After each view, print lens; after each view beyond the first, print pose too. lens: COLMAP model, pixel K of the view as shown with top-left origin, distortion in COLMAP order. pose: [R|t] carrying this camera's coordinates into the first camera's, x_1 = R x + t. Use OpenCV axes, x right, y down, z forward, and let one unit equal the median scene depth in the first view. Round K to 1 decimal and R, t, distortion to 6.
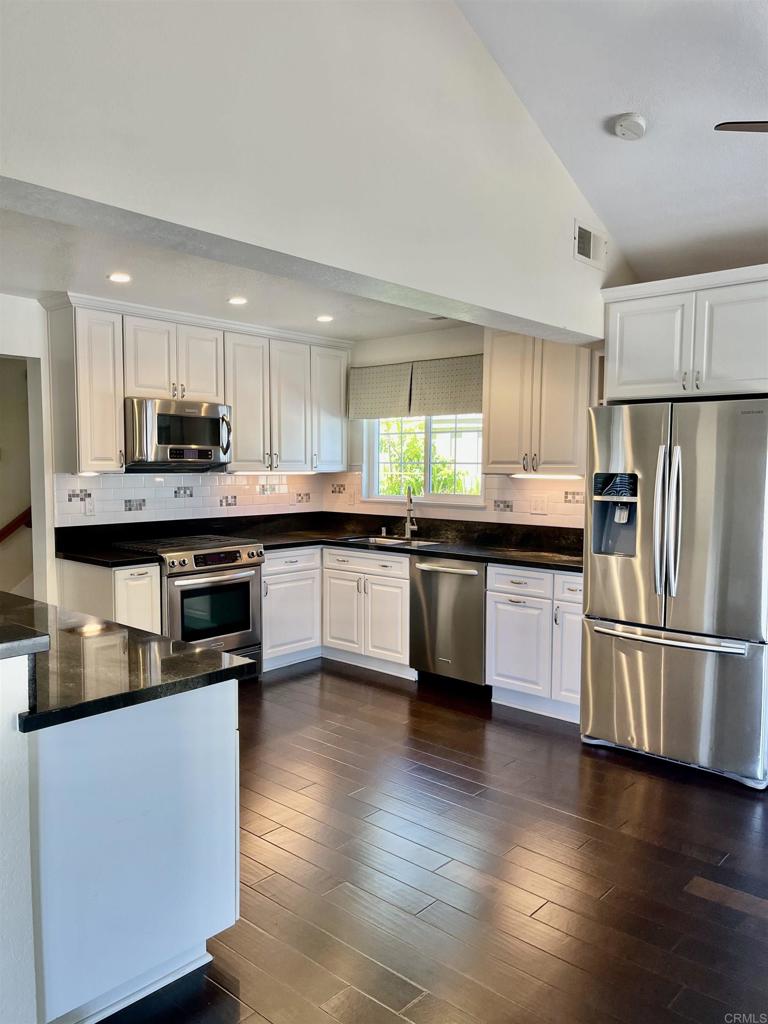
lens RADIAL K [[778.9, 0, 383.7], [0, 778.9, 529.4], [0, 0, 1]] dist [0.007772, 0.001800]
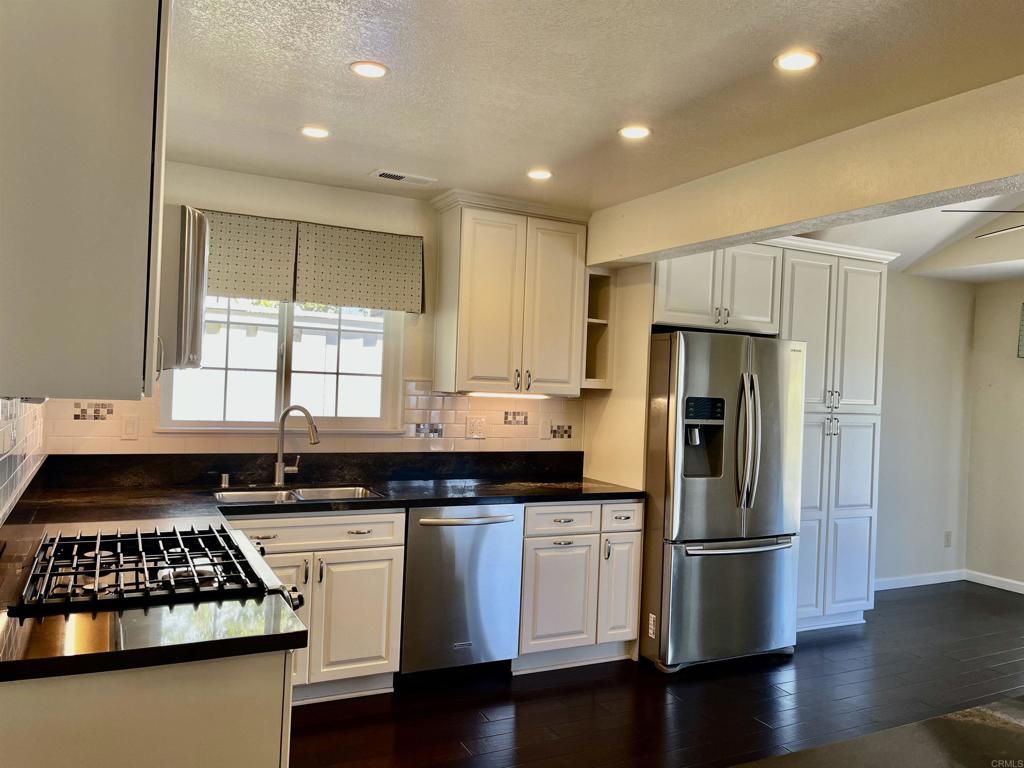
lens RADIAL K [[778.9, 0, 512.0], [0, 778.9, 384.0], [0, 0, 1]] dist [0.007772, 0.001800]
pose [[0.354555, 0.006478, 0.935013, -0.573108], [0.042852, 0.998813, -0.023169, -0.057051], [-0.934053, 0.048282, 0.353856, 0.653030]]
